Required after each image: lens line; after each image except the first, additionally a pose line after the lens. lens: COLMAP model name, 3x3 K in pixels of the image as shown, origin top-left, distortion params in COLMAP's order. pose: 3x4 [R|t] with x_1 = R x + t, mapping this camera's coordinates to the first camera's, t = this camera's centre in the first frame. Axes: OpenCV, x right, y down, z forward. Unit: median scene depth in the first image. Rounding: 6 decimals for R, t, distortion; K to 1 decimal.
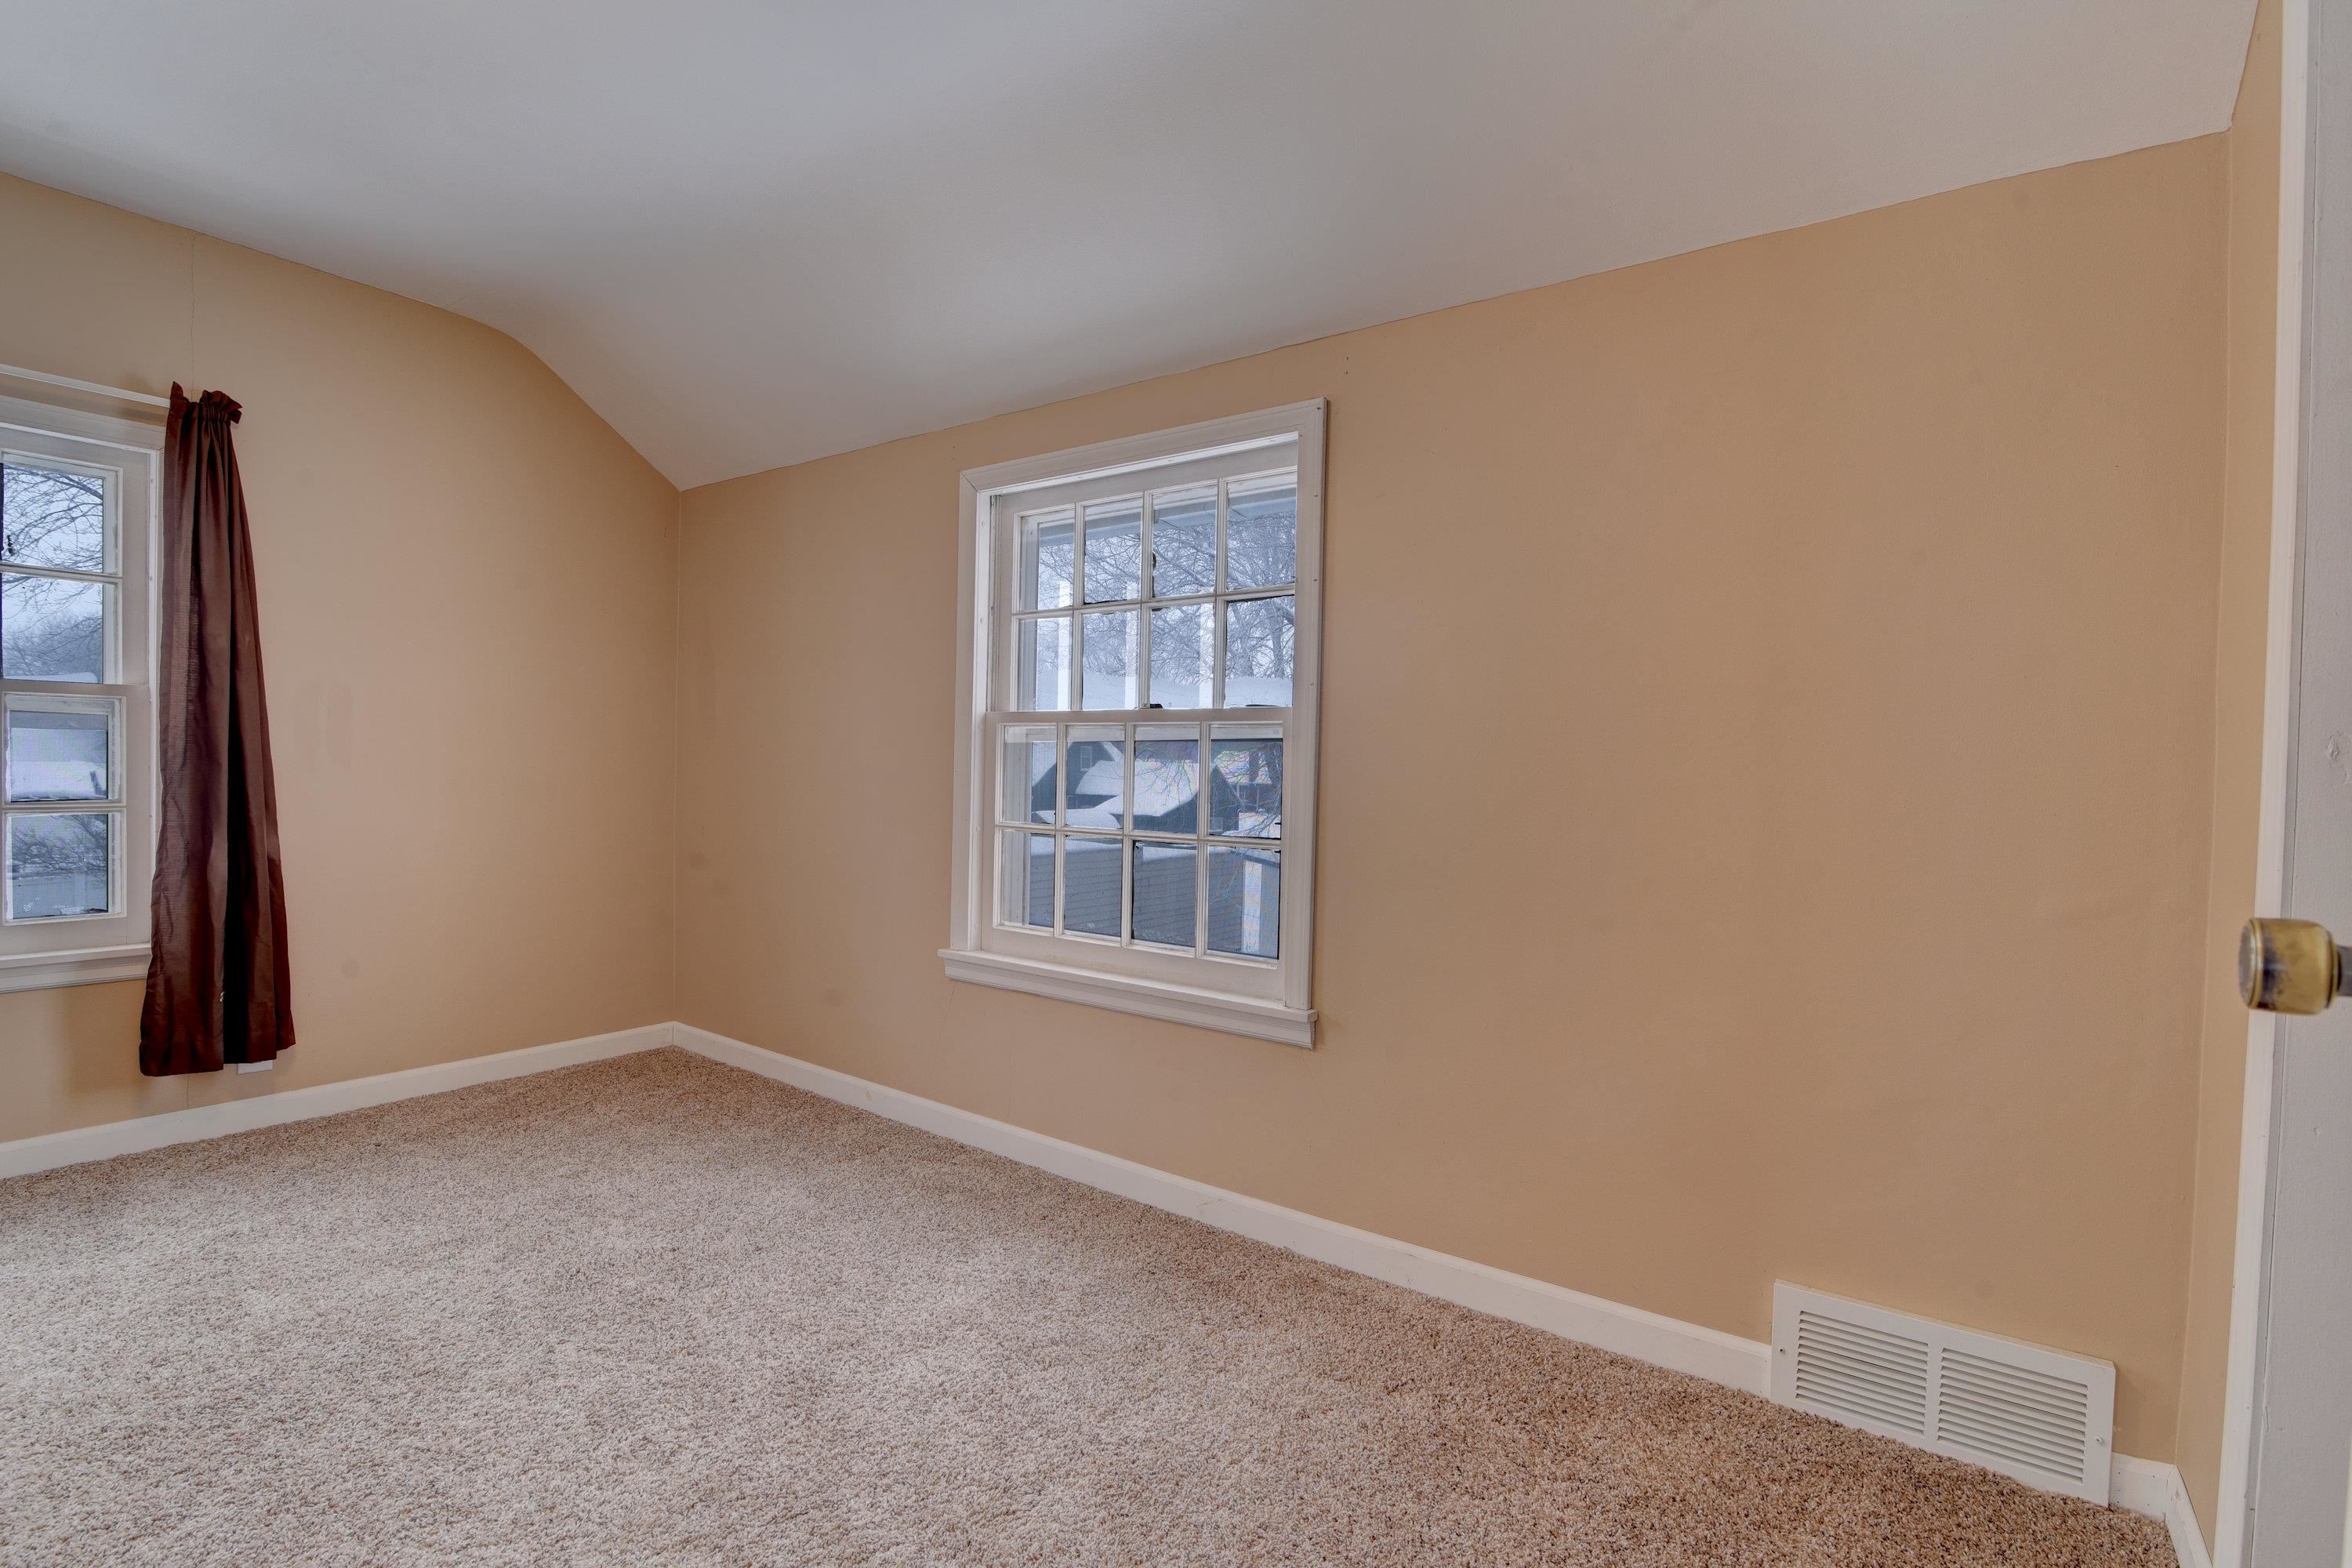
lens RADIAL K [[1082.3, 0, 1170.2], [0, 1082.3, 786.3], [0, 0, 1]] dist [-0.004865, -0.000375]
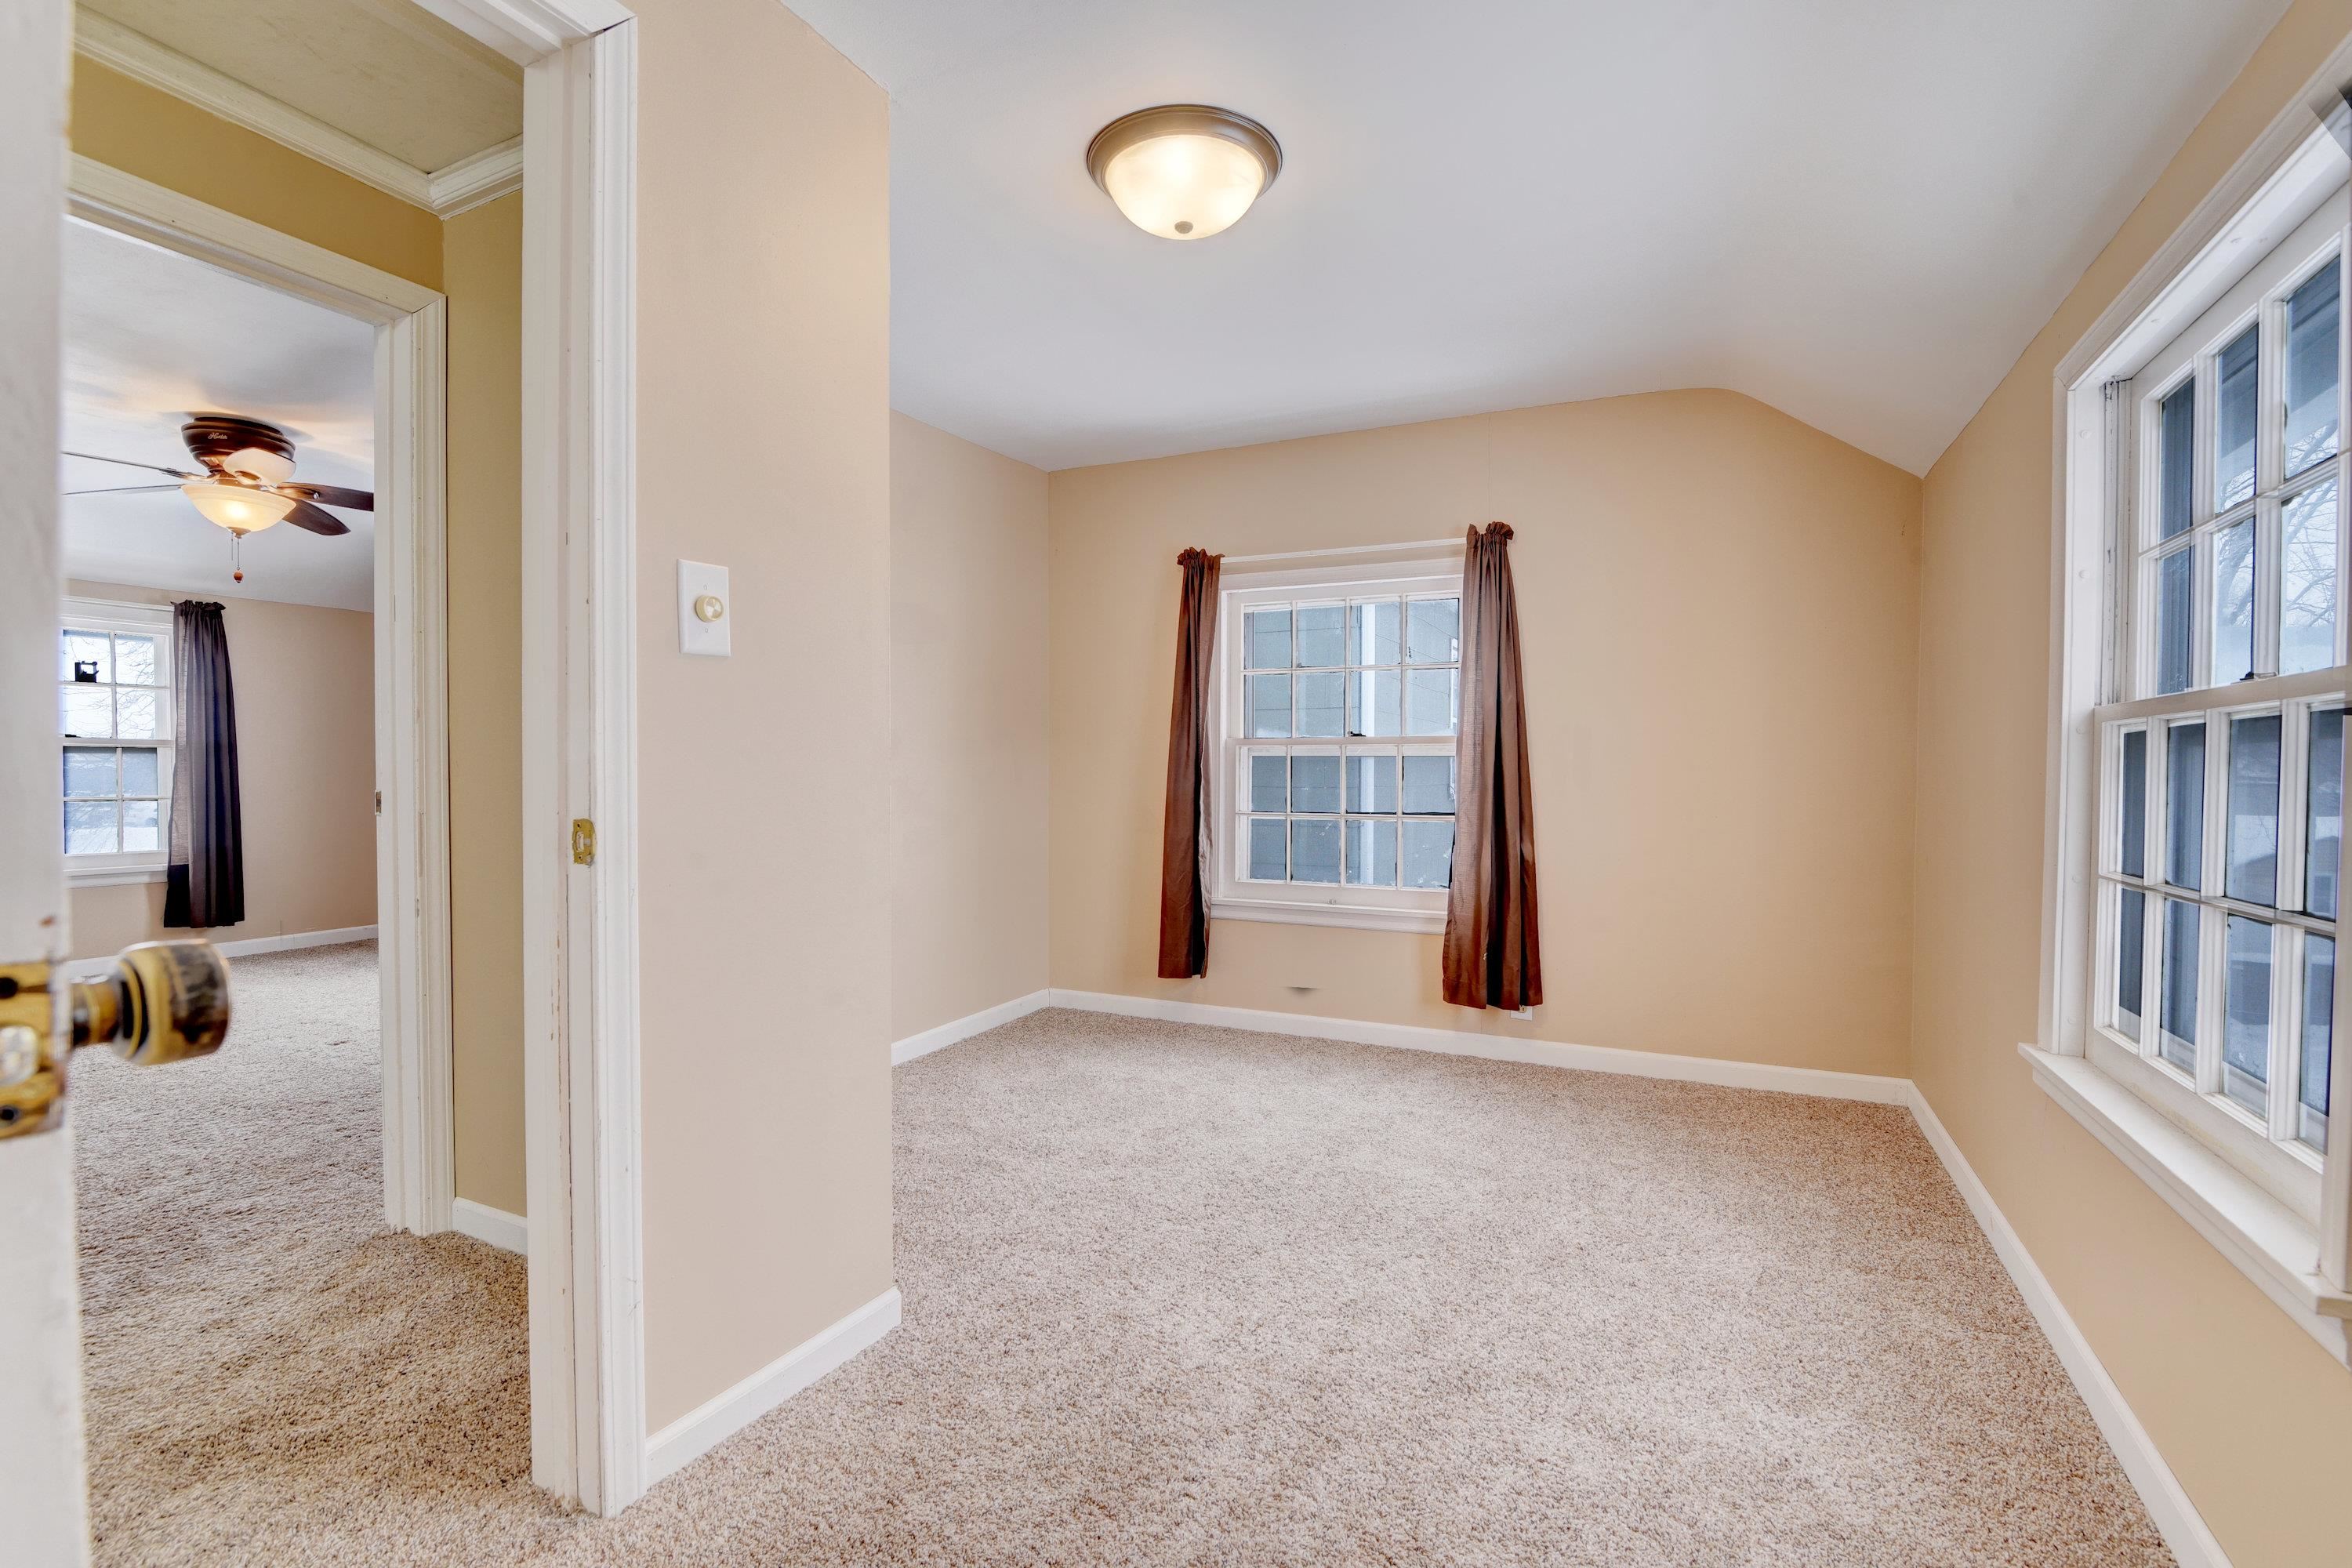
lens RADIAL K [[1082.3, 0, 1170.9], [0, 1082.3, 785.0], [0, 0, 1]] dist [-0.004865, -0.000375]
pose [[0.186479, -0.009893, -0.982409, 0.422026], [-0.020101, 0.999702, -0.013882, 0.002155], [0.982253, 0.022336, 0.186224, 0.342798]]
